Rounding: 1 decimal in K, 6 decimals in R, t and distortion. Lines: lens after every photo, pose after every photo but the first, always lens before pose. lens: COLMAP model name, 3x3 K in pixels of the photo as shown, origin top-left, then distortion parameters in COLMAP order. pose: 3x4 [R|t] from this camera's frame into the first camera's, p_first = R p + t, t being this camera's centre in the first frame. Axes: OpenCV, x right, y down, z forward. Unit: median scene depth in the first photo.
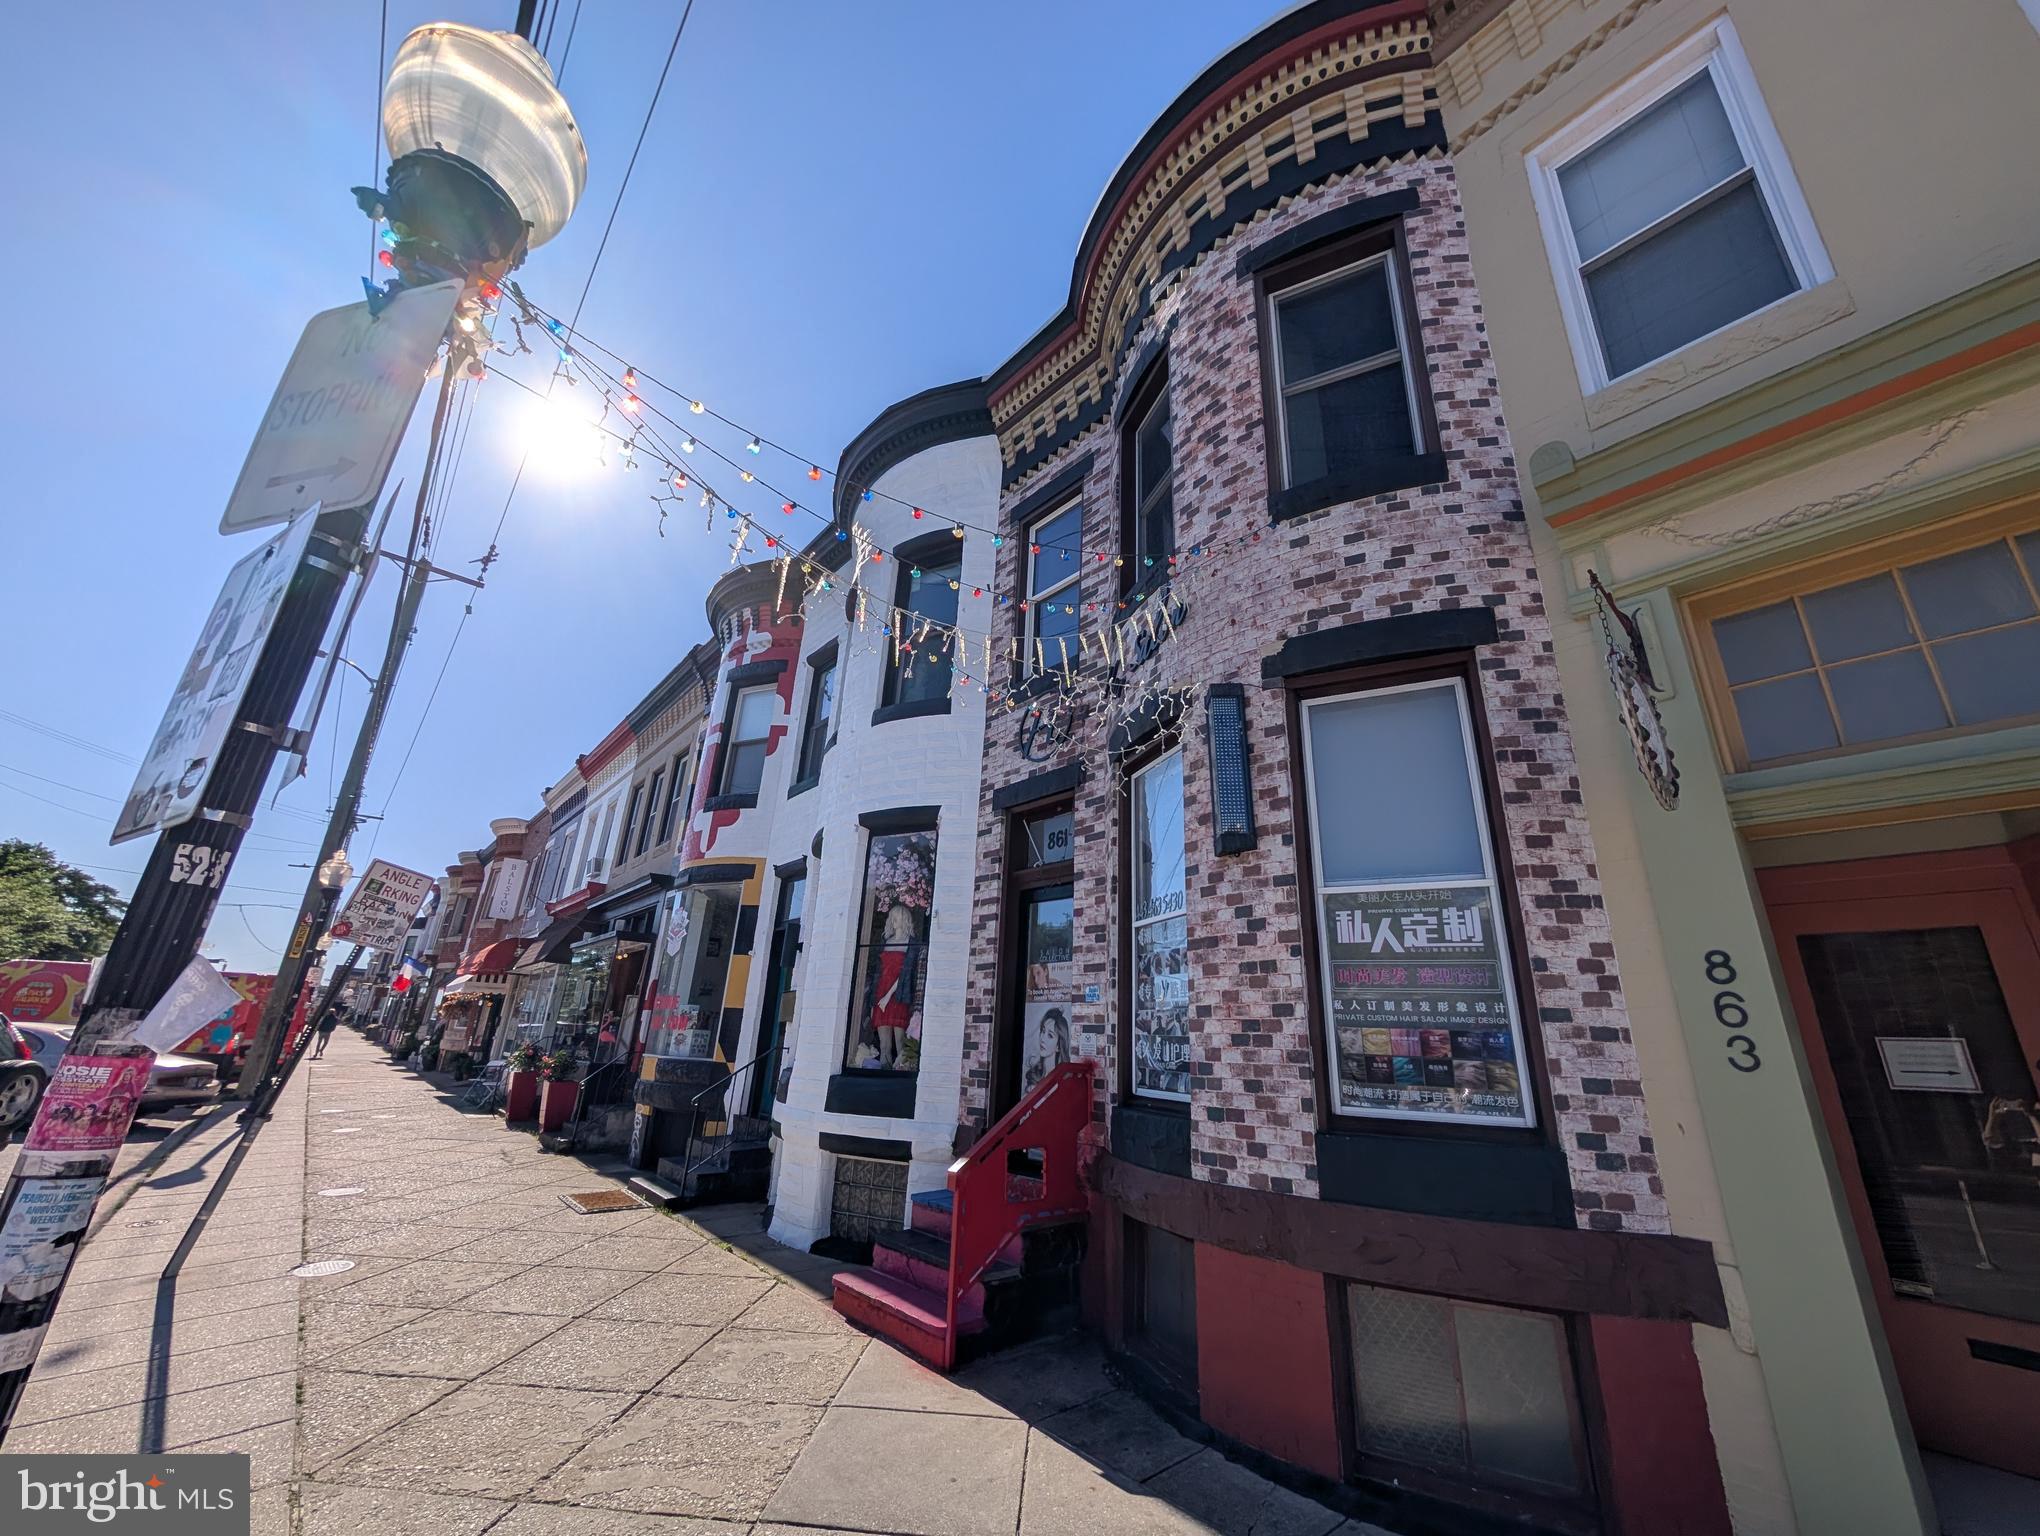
lens RADIAL K [[769.0, 0, 1022.3], [0, 769.0, 770.5], [0, 0, 1]] dist [-0.000326, 0.000263]
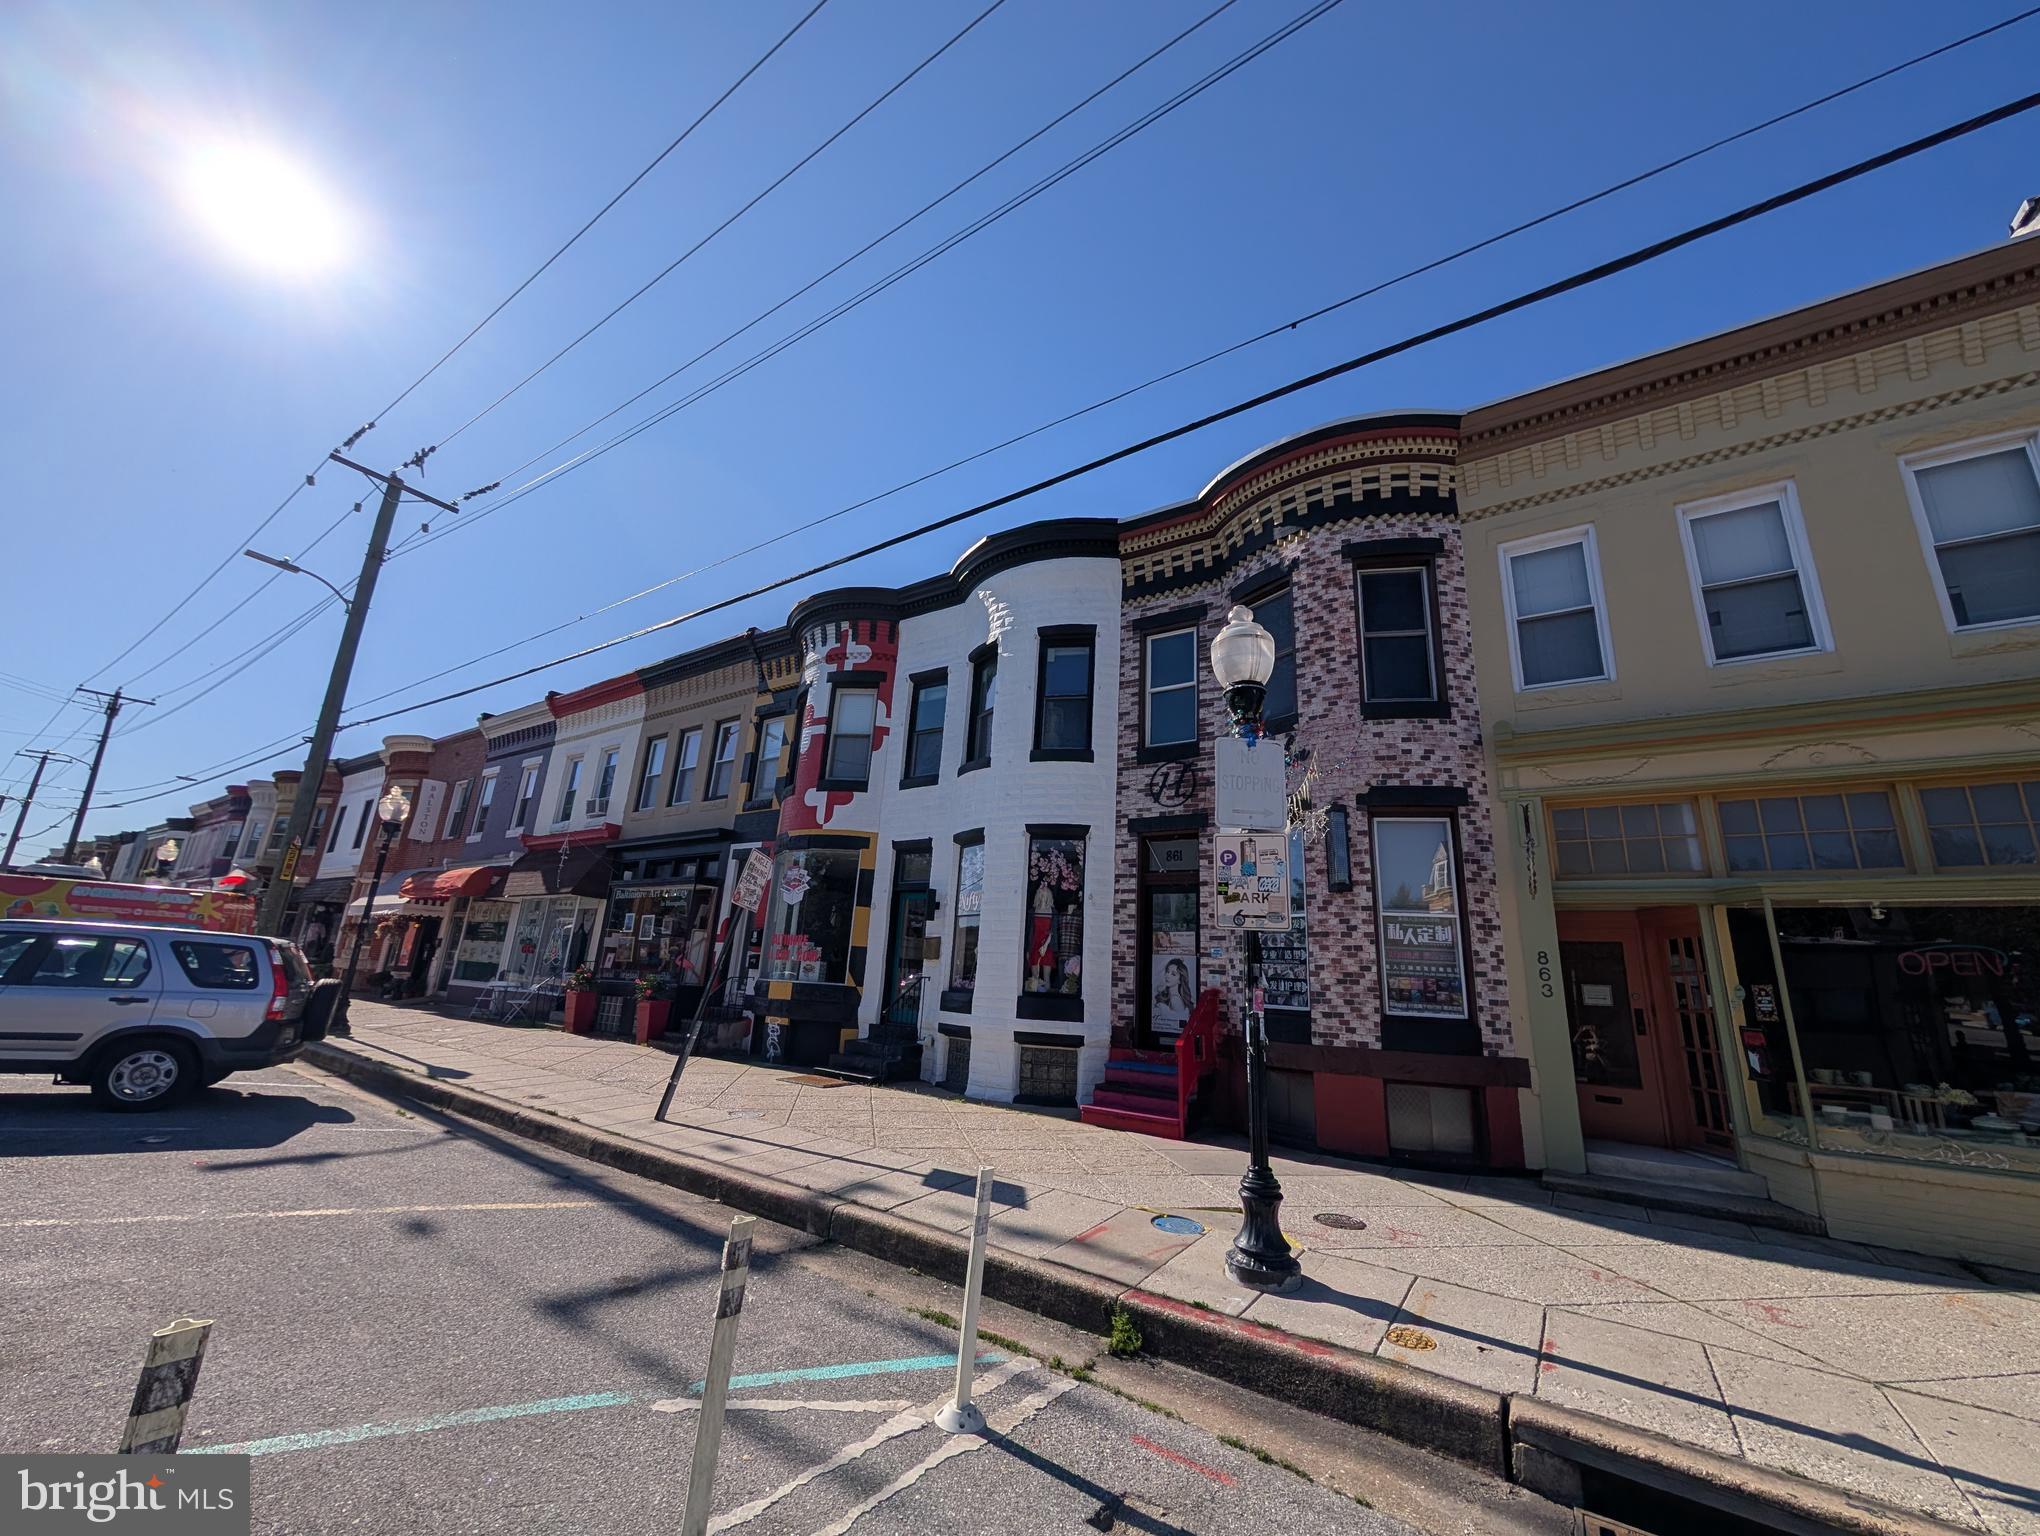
lens RADIAL K [[769.0, 0, 1020.5], [0, 769.0, 768.5], [0, 0, 1]] dist [-0.000326, 0.000263]
pose [[0.966843, 0.079894, 0.242553, -0.940921], [-0.100243, 0.992301, 0.072728, -0.248723], [-0.234875, -0.094631, 0.967408, -0.658451]]
